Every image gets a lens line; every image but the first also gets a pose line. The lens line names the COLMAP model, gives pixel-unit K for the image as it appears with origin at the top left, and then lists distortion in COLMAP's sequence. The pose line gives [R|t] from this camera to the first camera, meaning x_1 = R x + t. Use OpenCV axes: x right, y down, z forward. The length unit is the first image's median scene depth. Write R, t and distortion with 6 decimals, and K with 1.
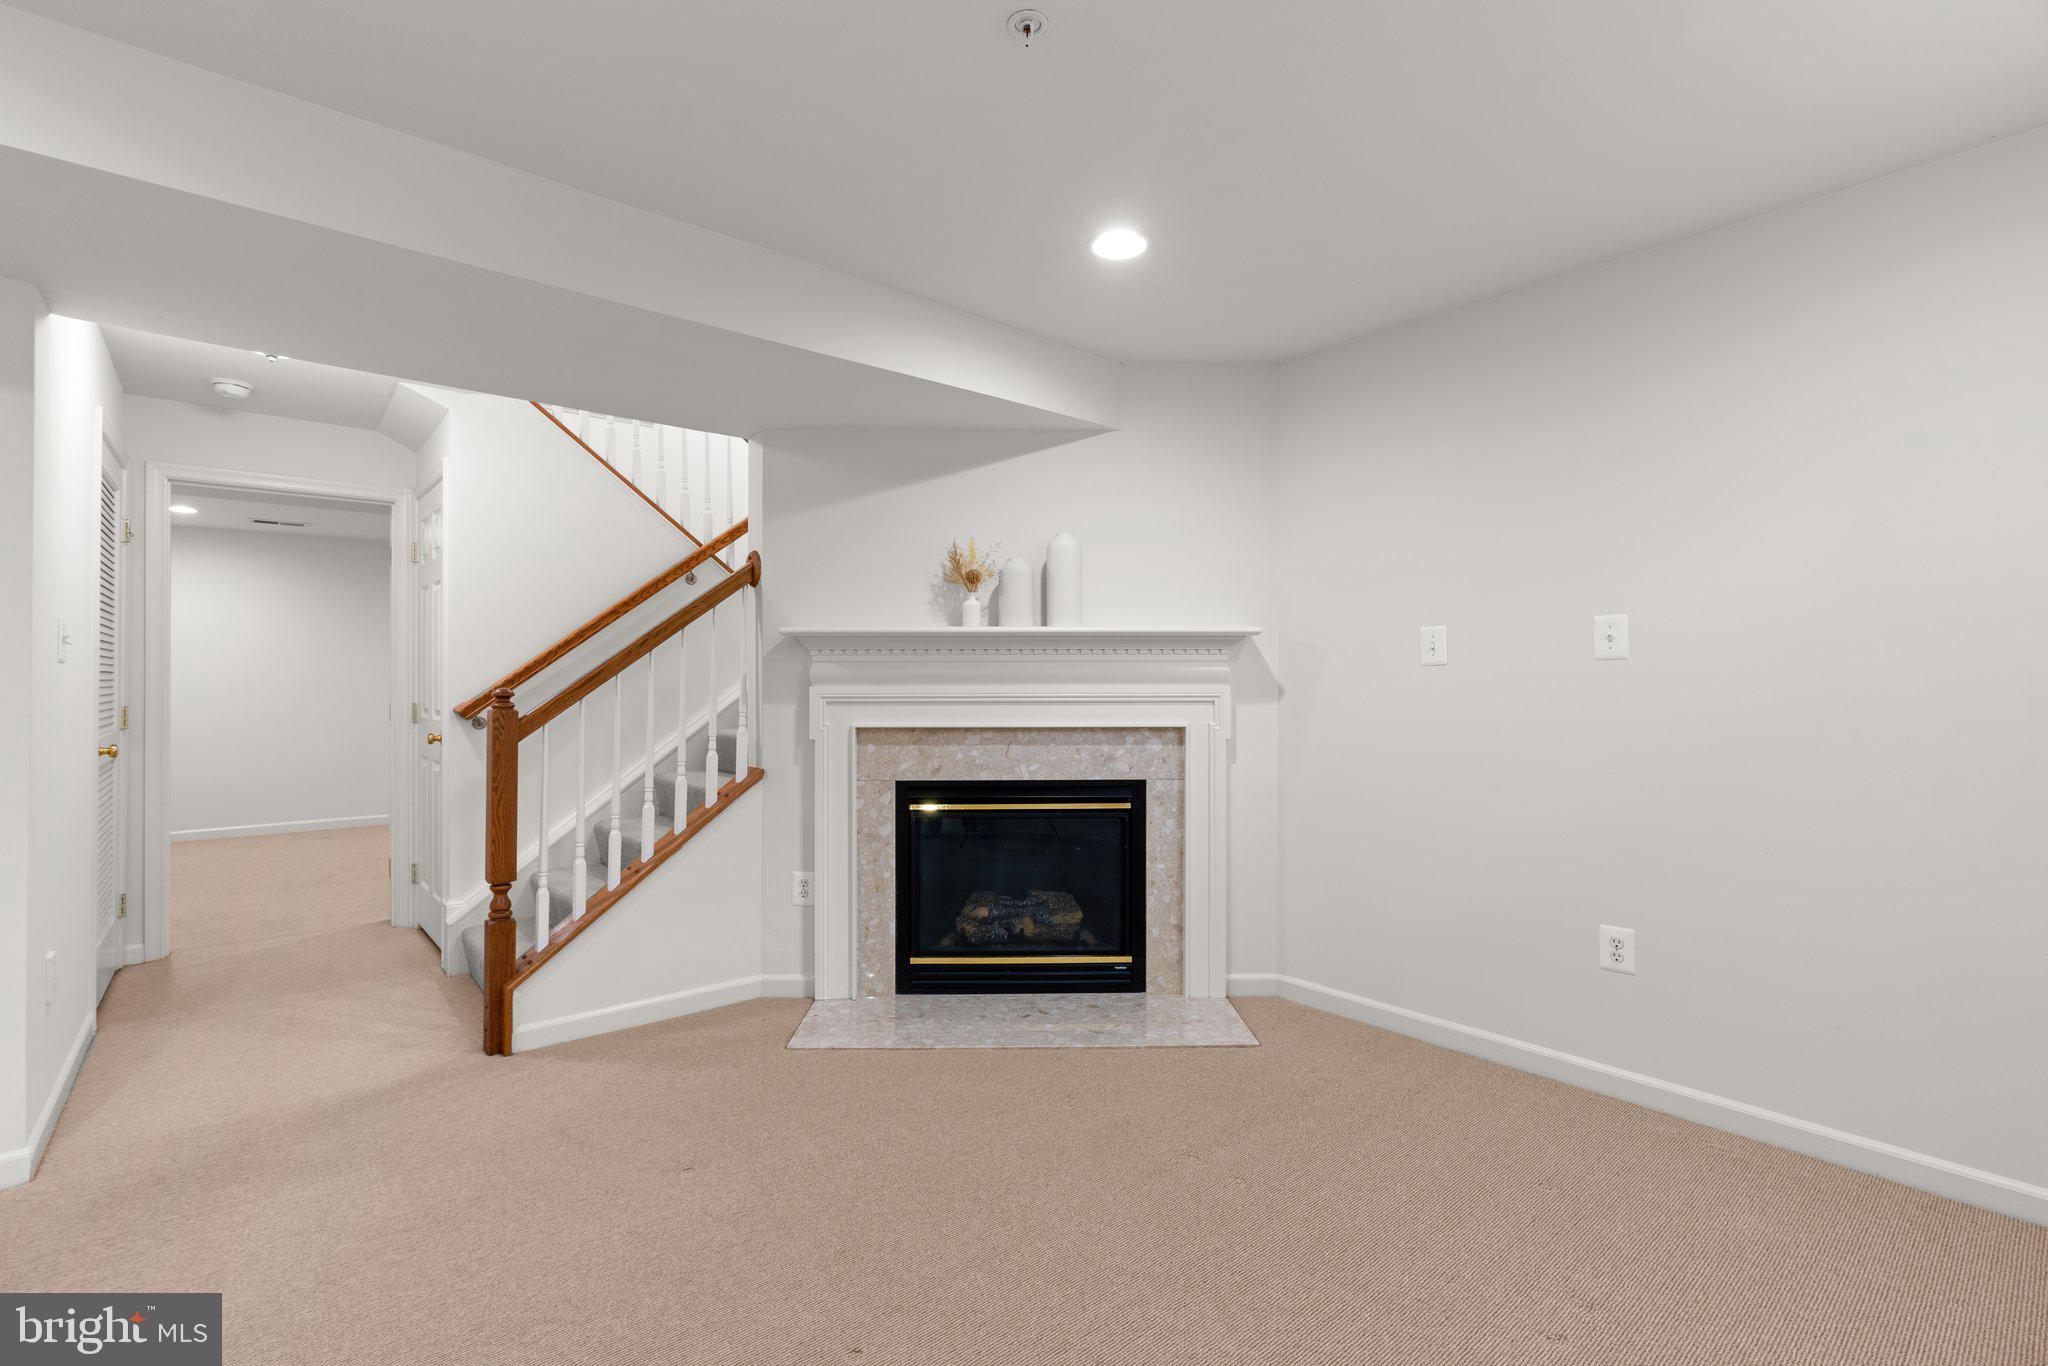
lens RADIAL K [[926.0, 0, 1028.8], [0, 926.0, 677.2], [0, 0, 1]] dist [-0.013121, 0.005674]
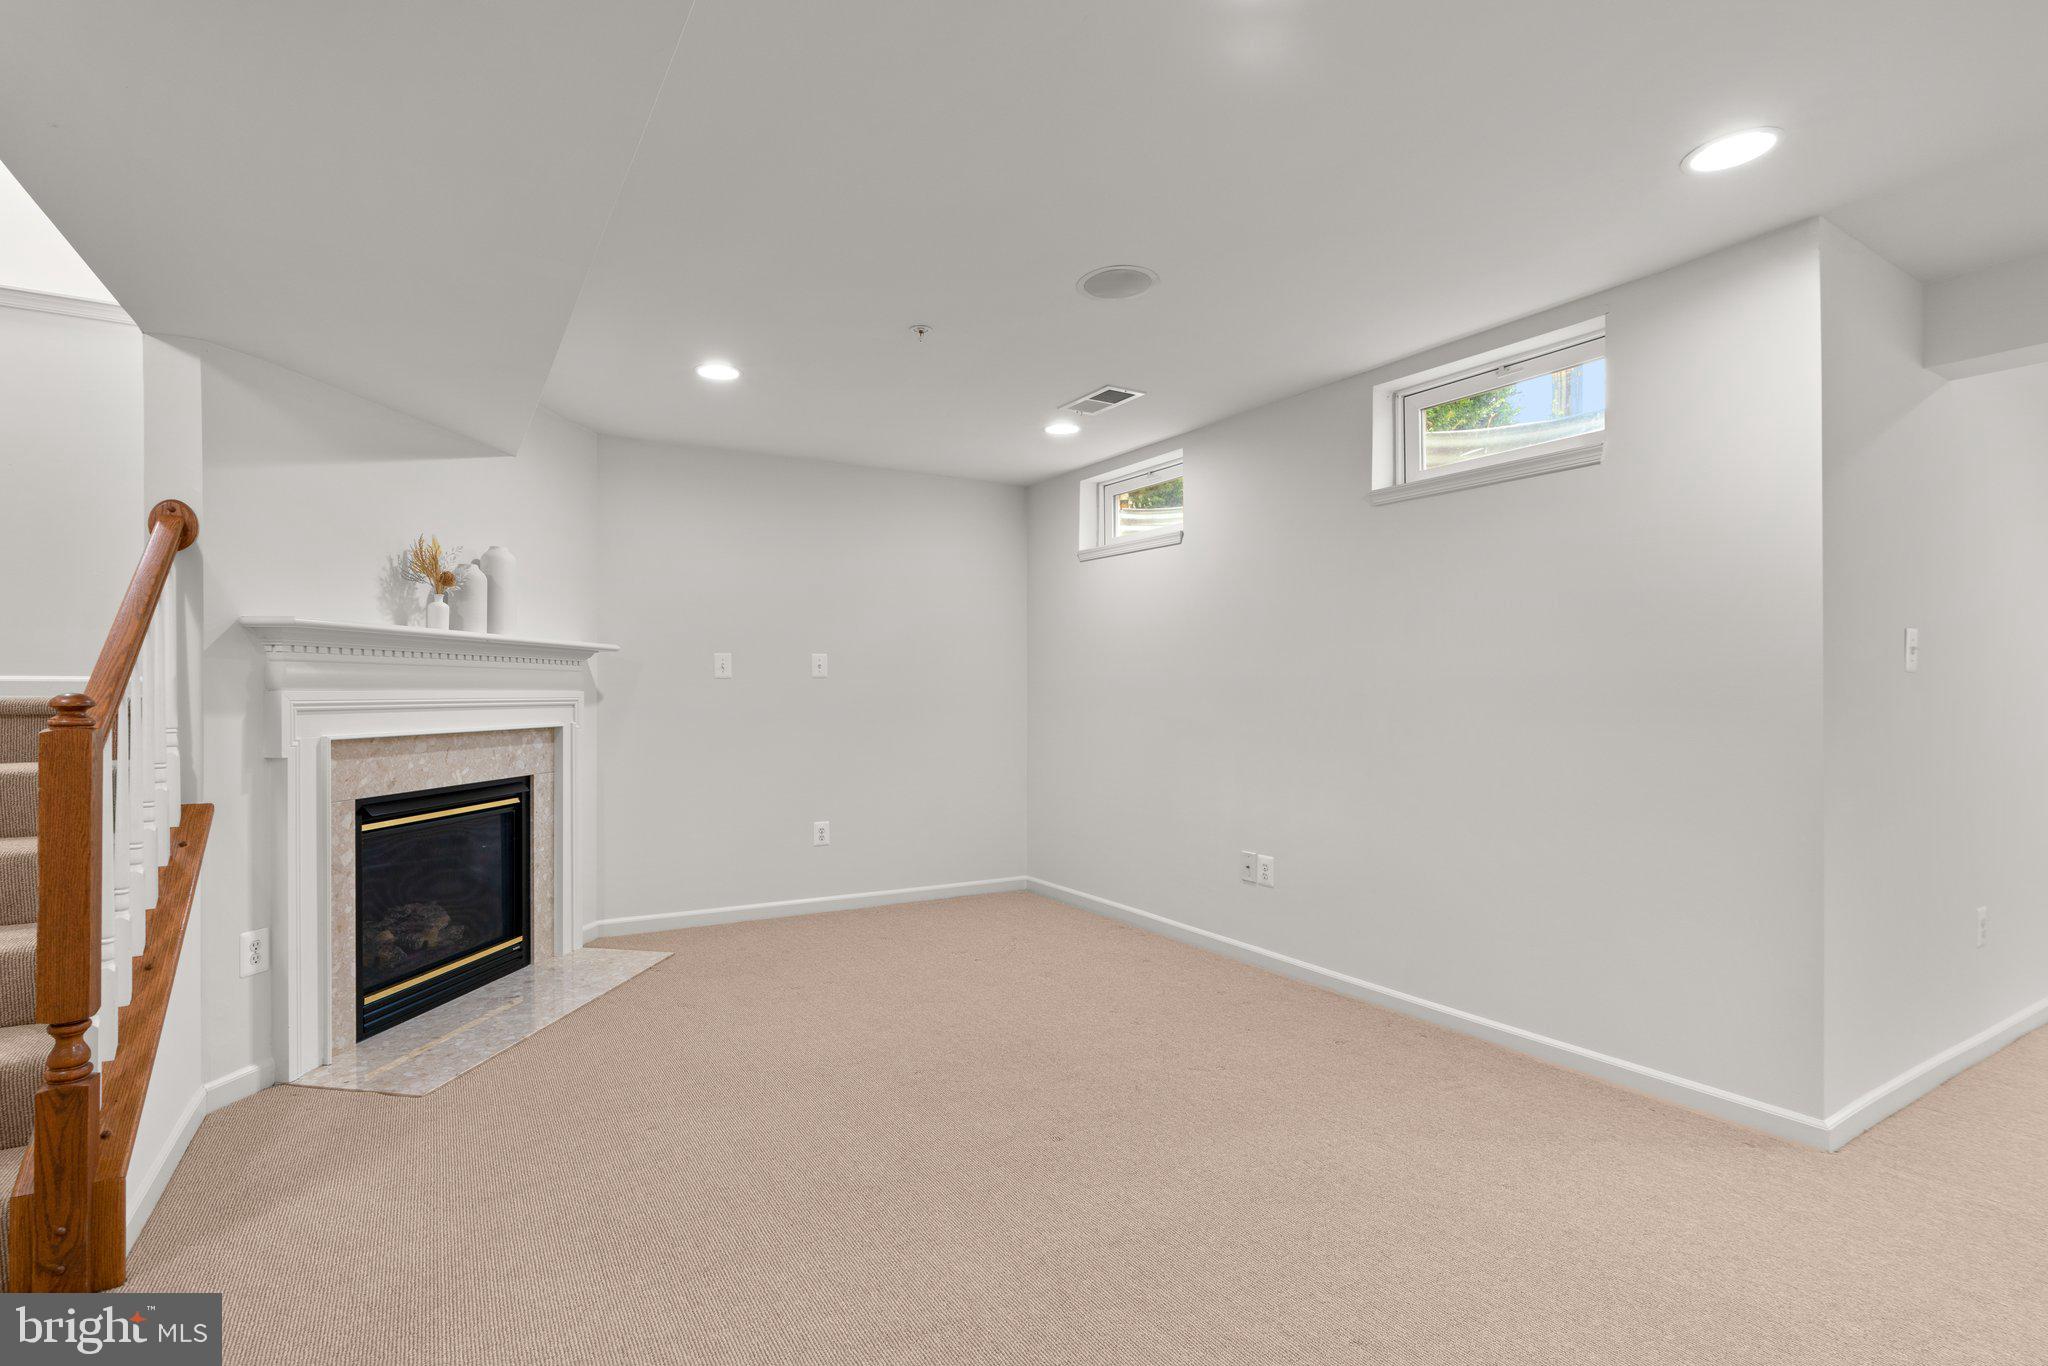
lens RADIAL K [[926.0, 0, 973.5], [0, 926.0, 694.1], [0, 0, 1]] dist [-0.013121, 0.005674]
pose [[0.193619, -0.000437, 0.981077, -0.880110], [-0.011822, 0.999926, 0.002779, 0.003356], [-0.981006, -0.012137, 0.193600, 0.262995]]
